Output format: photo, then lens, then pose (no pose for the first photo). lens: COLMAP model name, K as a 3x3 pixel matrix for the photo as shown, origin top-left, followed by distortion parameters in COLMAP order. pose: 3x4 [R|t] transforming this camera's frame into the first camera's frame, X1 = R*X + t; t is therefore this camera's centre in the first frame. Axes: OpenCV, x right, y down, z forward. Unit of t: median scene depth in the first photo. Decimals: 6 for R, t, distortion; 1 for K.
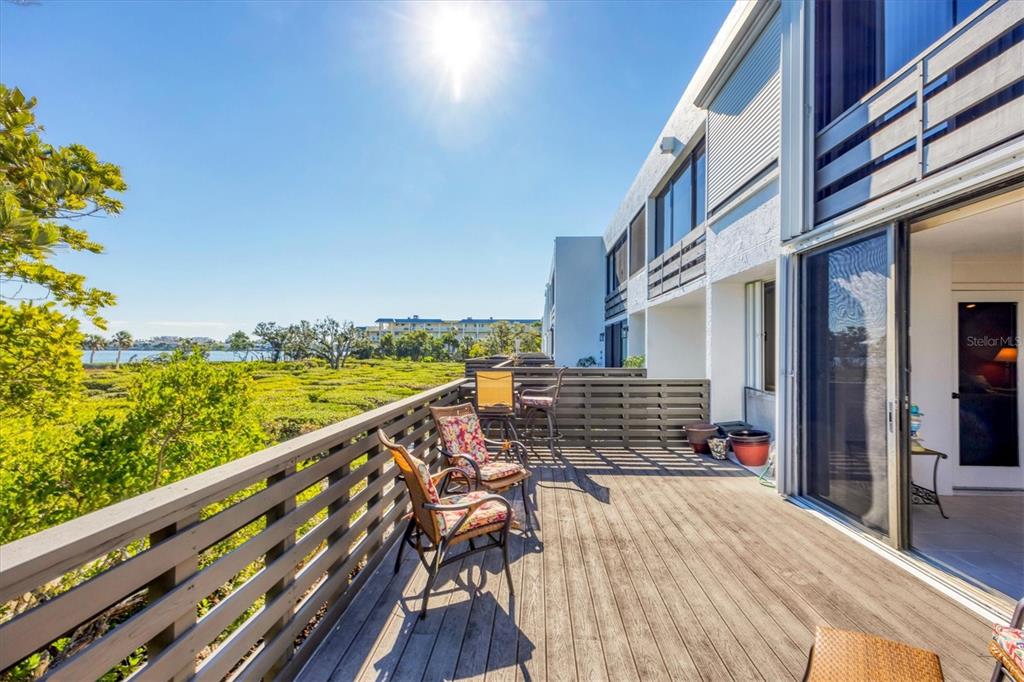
lens RADIAL K [[440.7, 0, 512.0], [0, 440.7, 341.0], [0, 0, 1]] dist [0.002377, 0.000409]
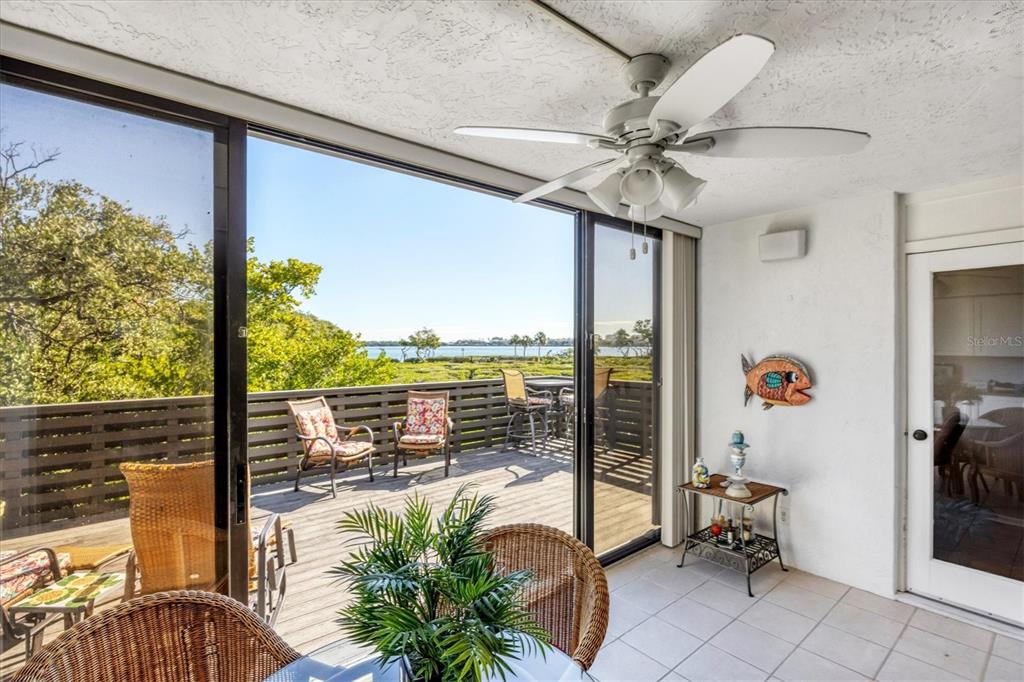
lens RADIAL K [[485.5, 0, 512.0], [0, 485.5, 341.0], [0, 0, 1]] dist [-0.018052, 0.000354]
pose [[0.650476, -0.011499, -0.759440, 1.065121], [0.021489, 0.999764, 0.003268, -0.010837], [0.759223, -0.018446, 0.650569, 0.185524]]
